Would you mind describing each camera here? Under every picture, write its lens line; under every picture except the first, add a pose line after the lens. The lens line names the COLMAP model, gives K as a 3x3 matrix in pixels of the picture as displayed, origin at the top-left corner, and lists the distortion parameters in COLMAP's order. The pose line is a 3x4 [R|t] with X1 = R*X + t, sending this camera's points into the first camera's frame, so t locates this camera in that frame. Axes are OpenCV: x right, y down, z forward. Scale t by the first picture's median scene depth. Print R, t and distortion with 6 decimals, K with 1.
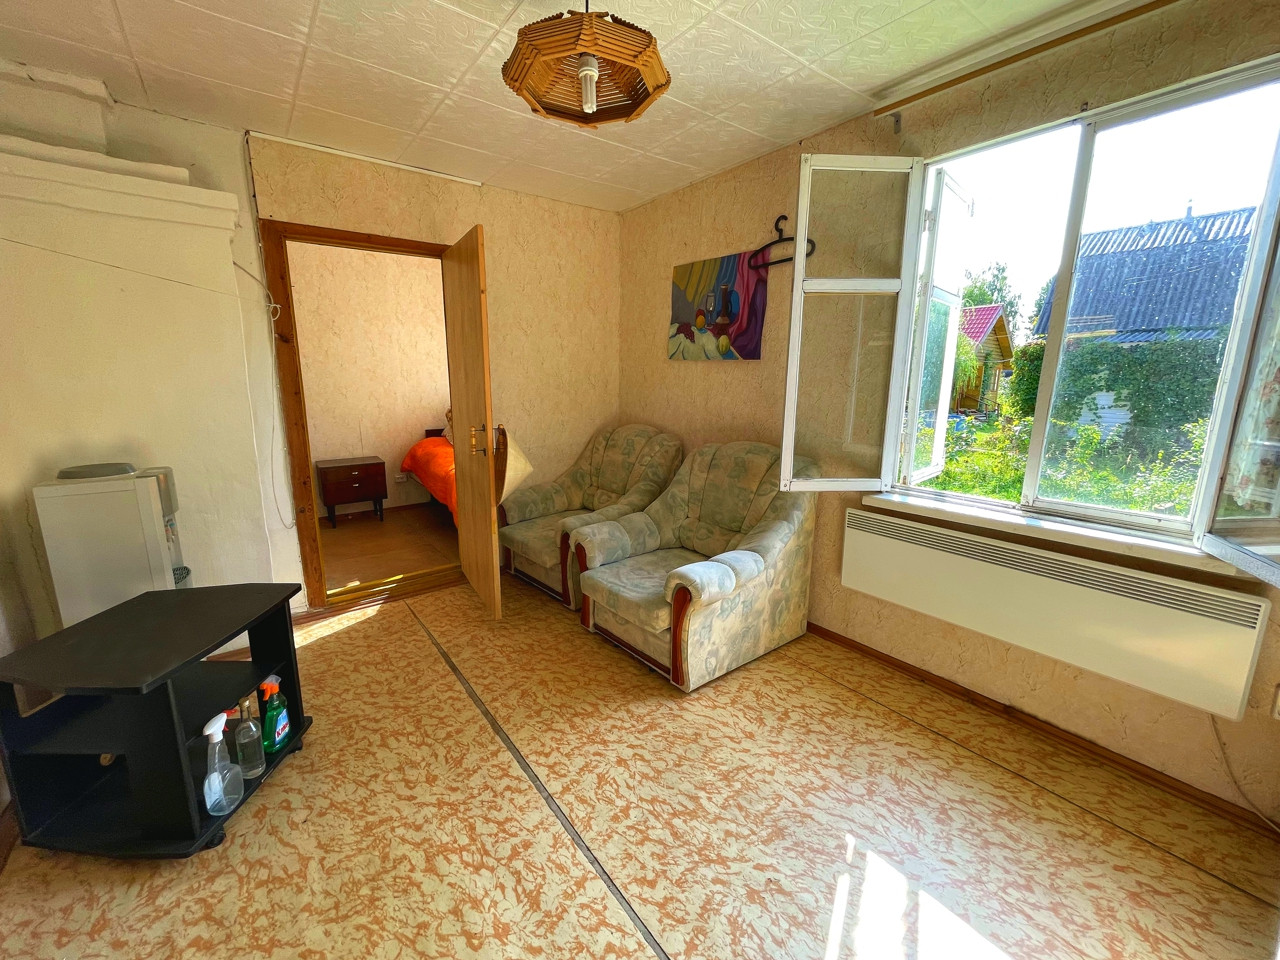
lens RADIAL K [[521.1, 0, 629.8], [0, 521.1, 476.2], [0, 0, 1]] dist [-0.002798, -0.000623]
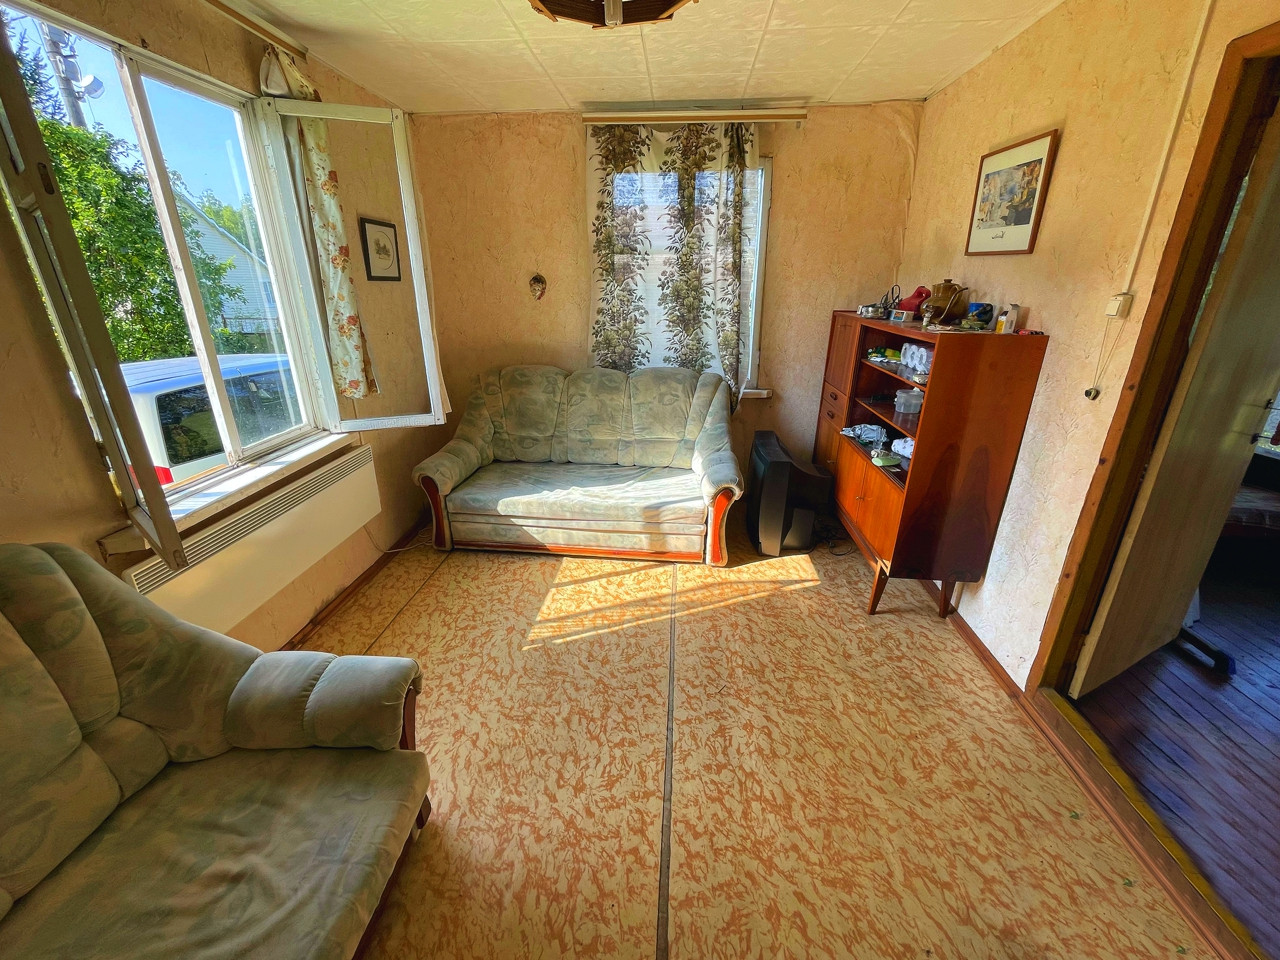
lens RADIAL K [[521.1, 0, 640.2], [0, 521.1, 479.2], [0, 0, 1]] dist [-0.002798, -0.000623]
pose [[-0.754077, -0.235900, 0.612959, -0.534245], [0.128124, 0.862506, 0.489560, -0.352290], [-0.644167, 0.447700, -0.620172, 1.273963]]
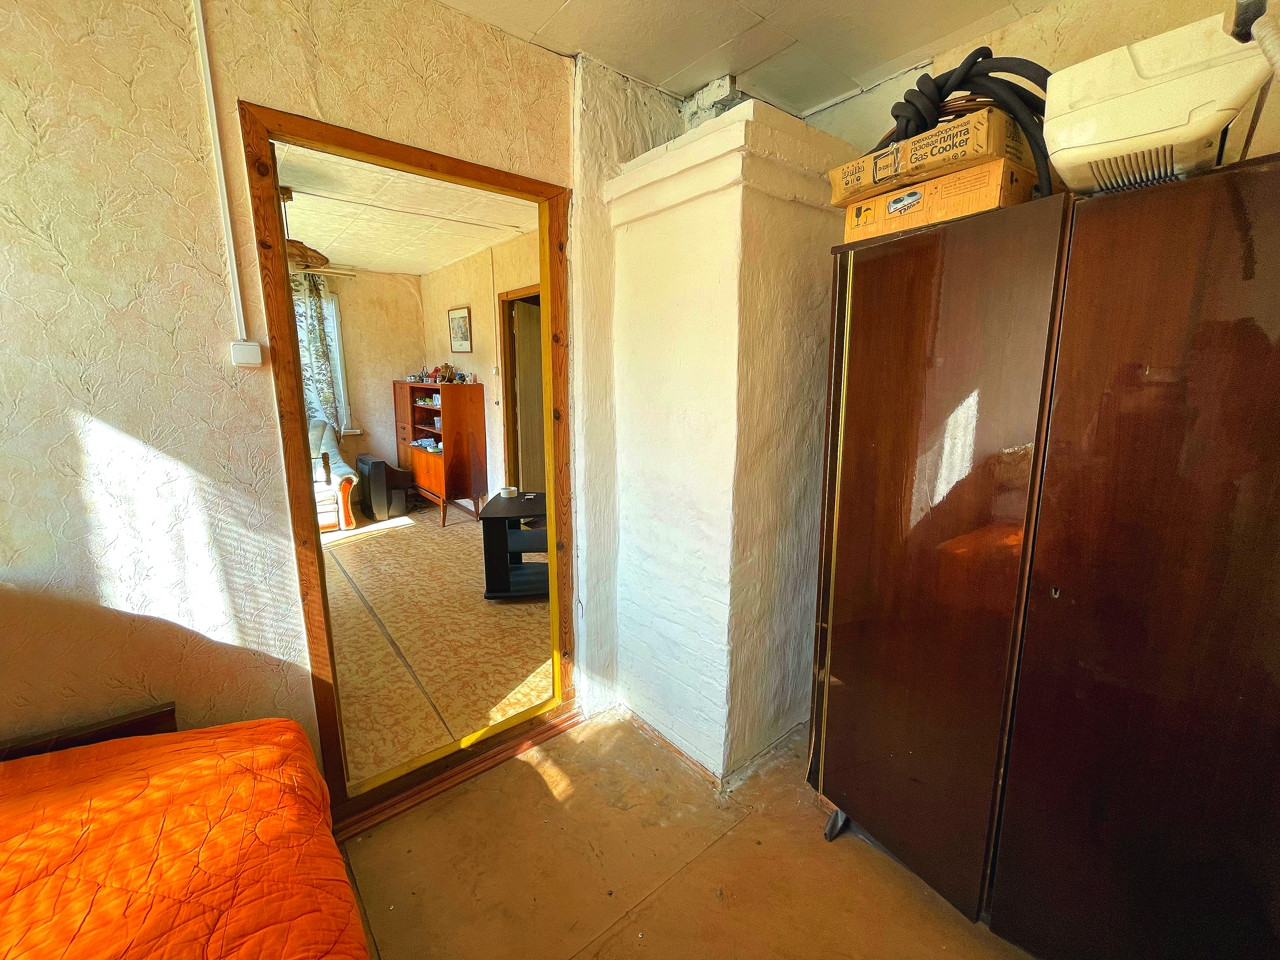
lens RADIAL K [[521.1, 0, 636.0], [0, 521.1, 473.2], [0, 0, 1]] dist [-0.002798, -0.000623]
pose [[-0.998876, -0.003201, -0.047295, -1.103201], [-0.020788, 0.926246, 0.376346, -0.574943], [0.042602, 0.376906, -0.925271, 2.618142]]
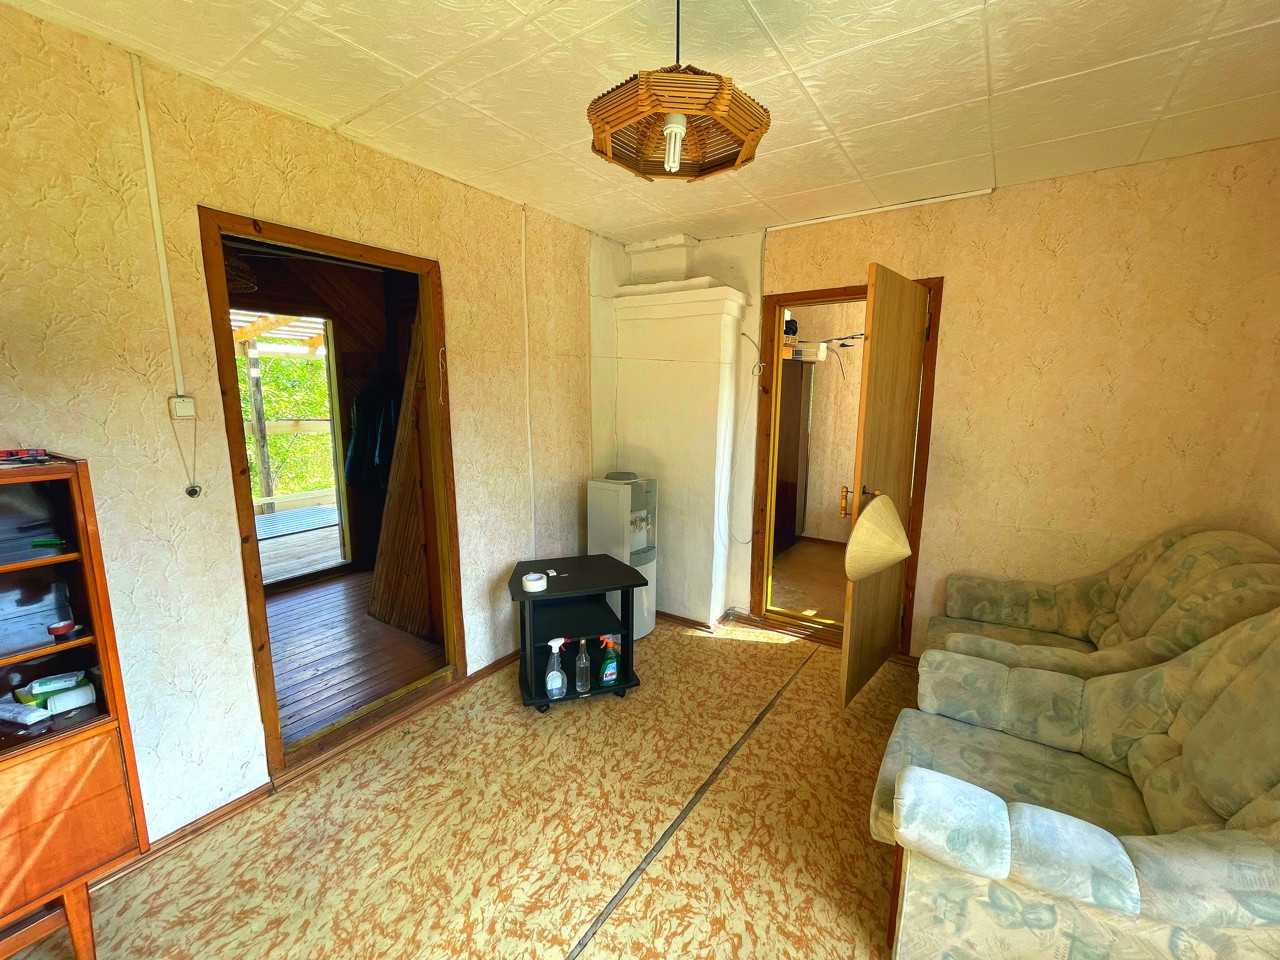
lens RADIAL K [[521.1, 0, 646.1], [0, 521.1, 477.2], [0, 0, 1]] dist [-0.002798, -0.000623]
pose [[0.324270, 0.145685, -0.934679, 0.609216], [-0.186685, 0.978493, 0.087747, -0.180725], [0.927361, 0.146037, 0.344493, 0.526012]]
